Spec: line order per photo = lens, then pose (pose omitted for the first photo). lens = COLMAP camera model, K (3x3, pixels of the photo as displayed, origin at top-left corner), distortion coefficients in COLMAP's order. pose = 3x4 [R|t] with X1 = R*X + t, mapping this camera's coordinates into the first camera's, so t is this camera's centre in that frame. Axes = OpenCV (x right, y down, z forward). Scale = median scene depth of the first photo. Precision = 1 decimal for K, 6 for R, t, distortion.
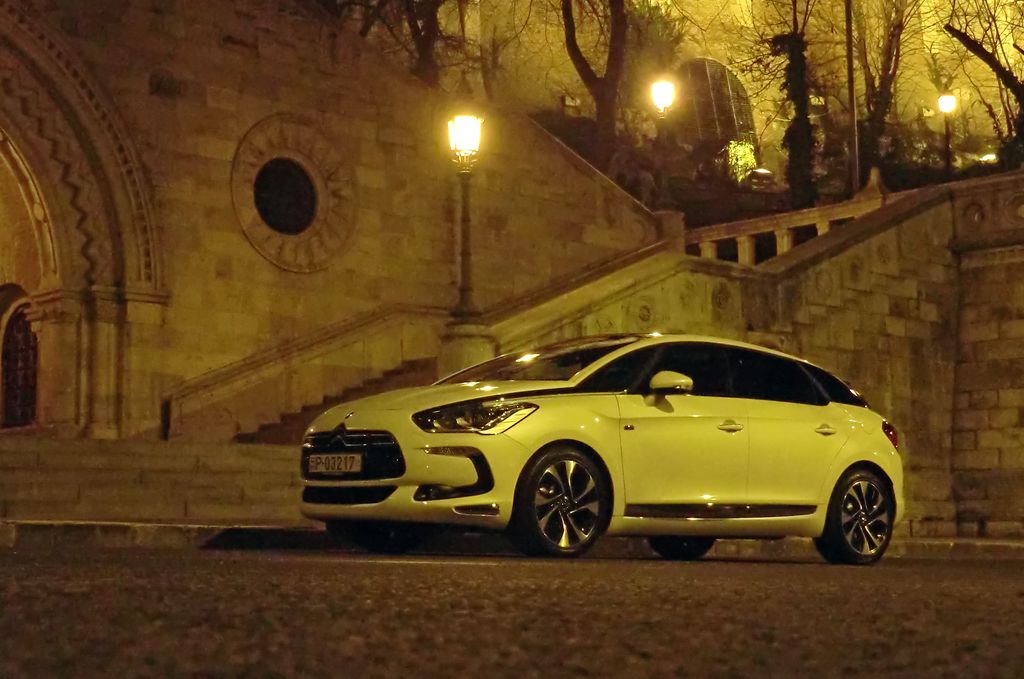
lens RADIAL K [[1710.7, 0, 390.3], [0, 1710.7, 340.1], [0, 0, 1]] dist [-0.053663, 0.257425]
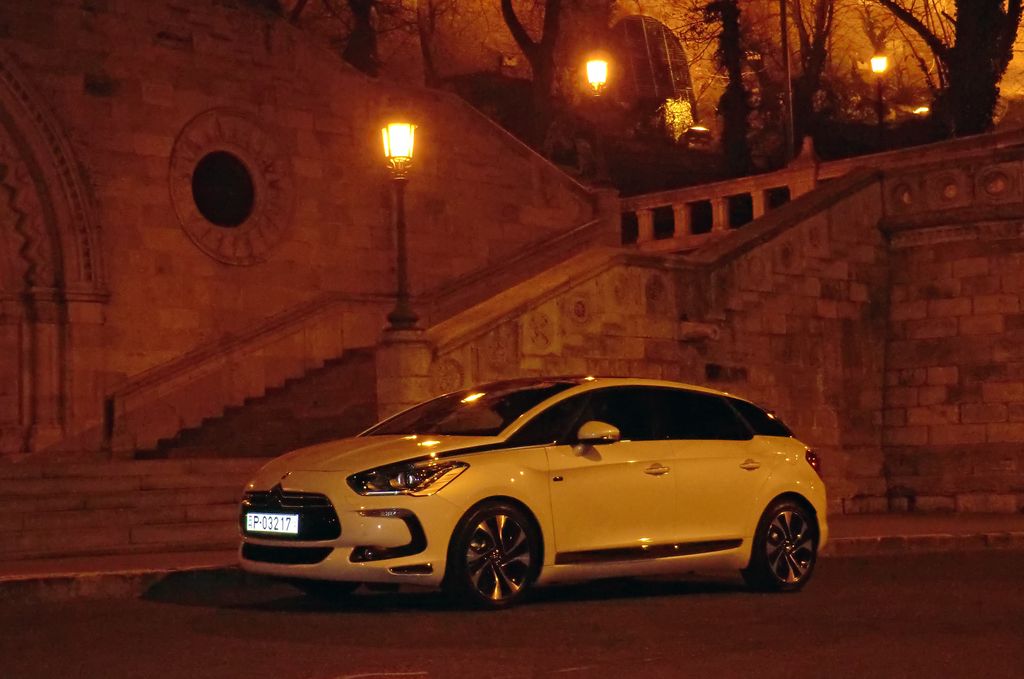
lens RADIAL K [[1710.7, 0, 390.3], [0, 1710.7, 340.1], [0, 0, 1]] dist [-0.053663, 0.257425]
pose [[0.999298, -0.020975, 0.031033, 0.003914], [0.019783, 0.999073, 0.038226, -0.033908], [-0.031806, -0.037585, 0.998787, -0.010016]]
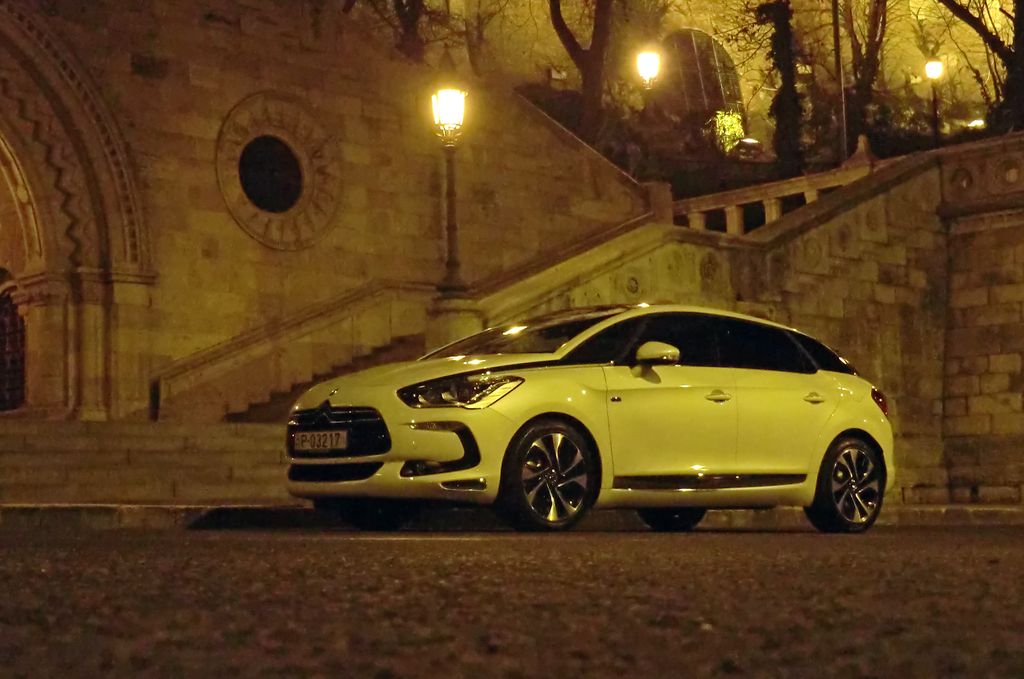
lens RADIAL K [[1710.7, 0, 390.3], [0, 1710.7, 340.1], [0, 0, 1]] dist [-0.053663, 0.257425]
pose [[0.999818, -0.018554, 0.004416, 0.002195], [0.018494, 0.999742, 0.013193, 0.000616], [-0.004660, -0.013109, 0.999903, 0.003852]]
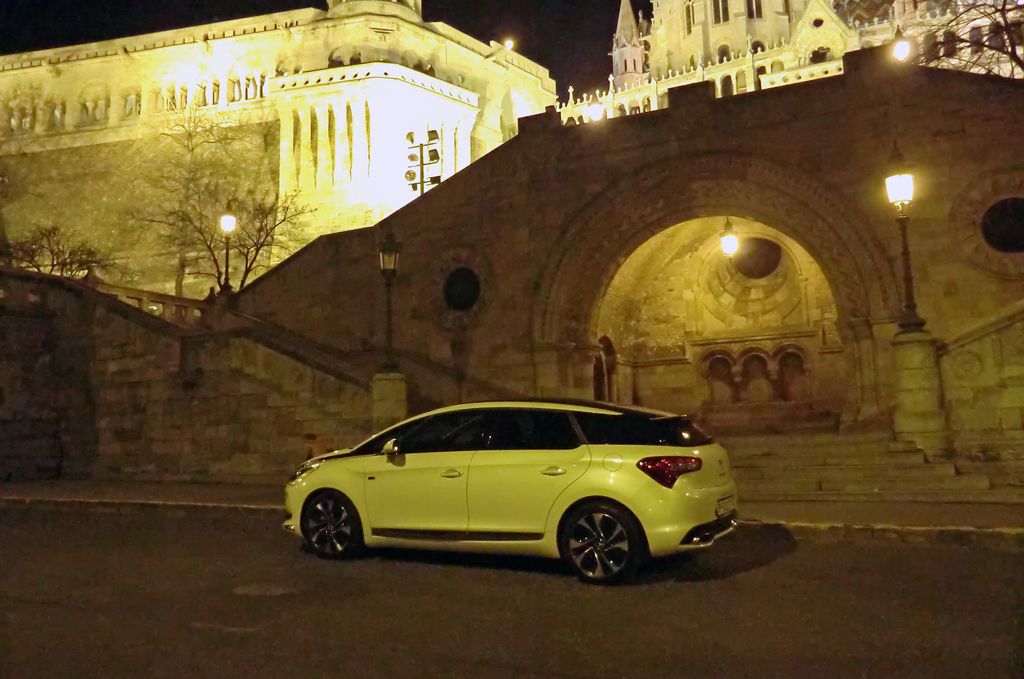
lens RADIAL K [[855.0, 0, 512.0], [0, 855.0, 339.5], [0, 0, 1]] dist [-0.150480, 0.184789]
pose [[0.382858, -0.116084, -0.916485, 0.414140], [0.134632, 0.988493, -0.068963, -0.000986], [0.913944, -0.096985, 0.394081, 0.381267]]
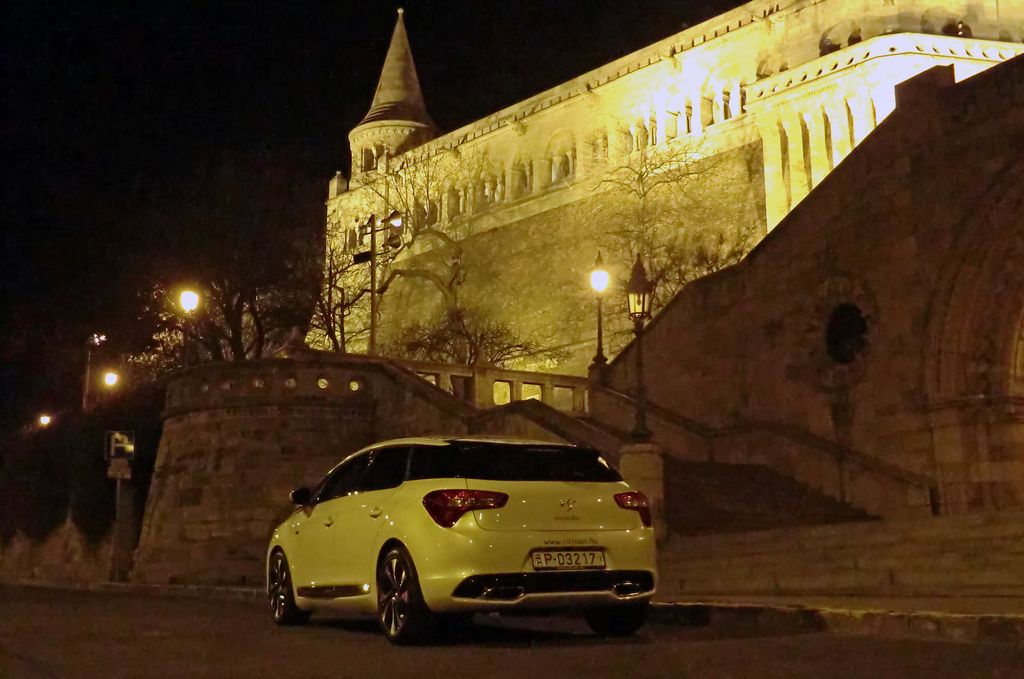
lens RADIAL K [[1177.9, 0, 509.1], [0, 1177.9, 319.8], [0, 0, 1]] dist [-0.046865, 0.021234]
pose [[-0.193807, -0.218530, -0.956391, 0.491930], [0.120857, 0.962131, -0.244333, 0.064372], [0.973567, -0.162939, -0.160056, 0.622760]]
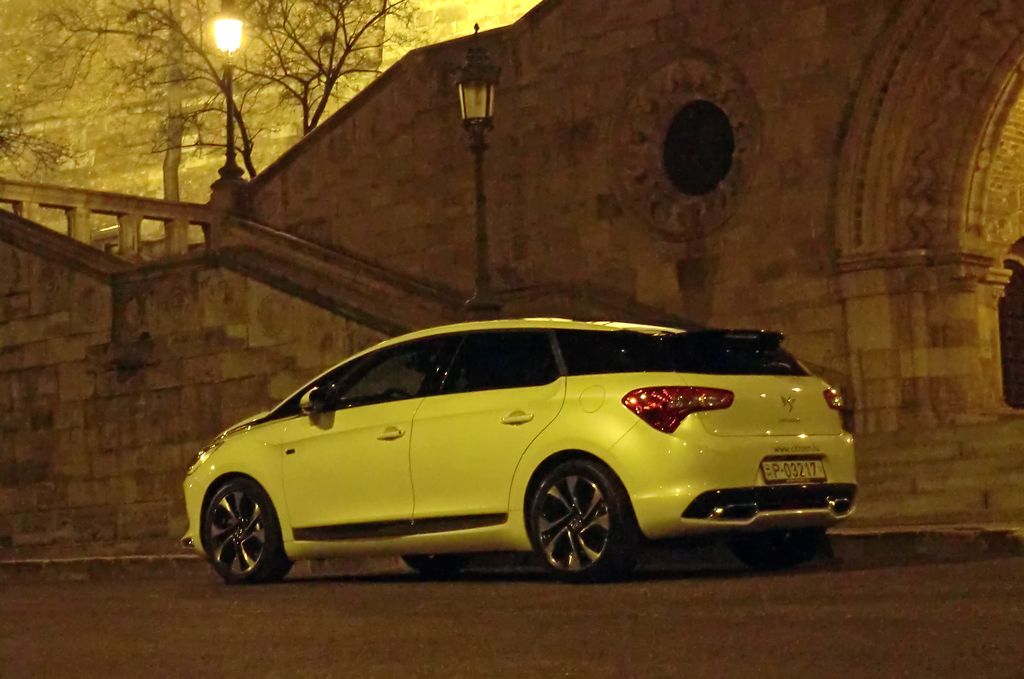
lens RADIAL K [[2233.3, 0, 512.0], [0, 2233.3, 339.5], [0, 0, 1]] dist [-0.029236, 0.477625]
pose [[0.137934, -0.104112, -0.984954, 0.661675], [0.156958, 0.984191, -0.082051, 0.052334], [0.977926, -0.143279, 0.152094, 0.432125]]
